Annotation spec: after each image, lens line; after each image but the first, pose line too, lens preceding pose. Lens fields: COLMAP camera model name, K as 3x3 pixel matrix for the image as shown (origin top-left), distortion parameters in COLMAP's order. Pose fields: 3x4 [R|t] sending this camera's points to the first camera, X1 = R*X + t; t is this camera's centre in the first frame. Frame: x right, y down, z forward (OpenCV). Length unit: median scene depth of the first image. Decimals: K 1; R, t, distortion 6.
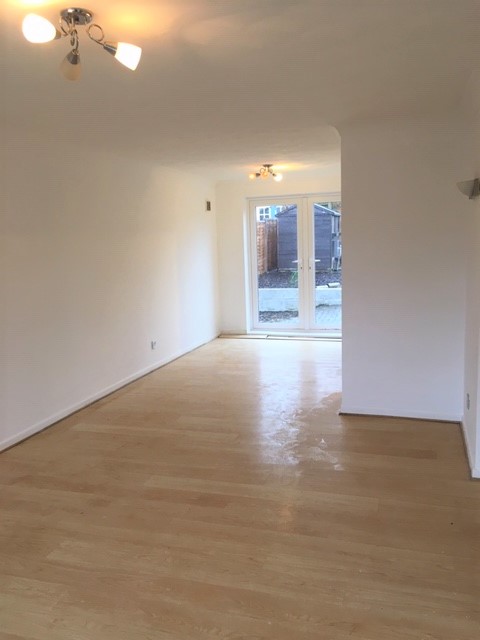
lens RADIAL K [[545.1, 0, 241.2], [0, 545.1, 318.1], [0, 0, 1]] dist [0.074092, -0.090359]
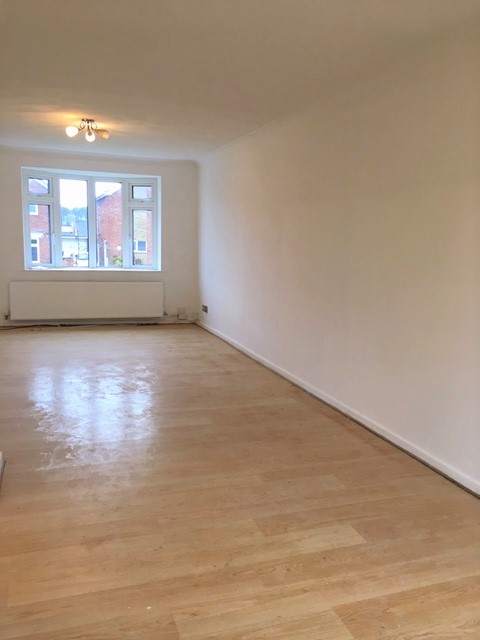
lens RADIAL K [[545.1, 0, 239.5], [0, 545.1, 319.9], [0, 0, 1]] dist [0.074092, -0.090359]
pose [[-0.805431, 0.097261, -0.584655, 0.336752], [-0.088823, 0.955495, 0.281316, -0.208261], [0.585997, 0.278511, -0.760946, 1.691872]]
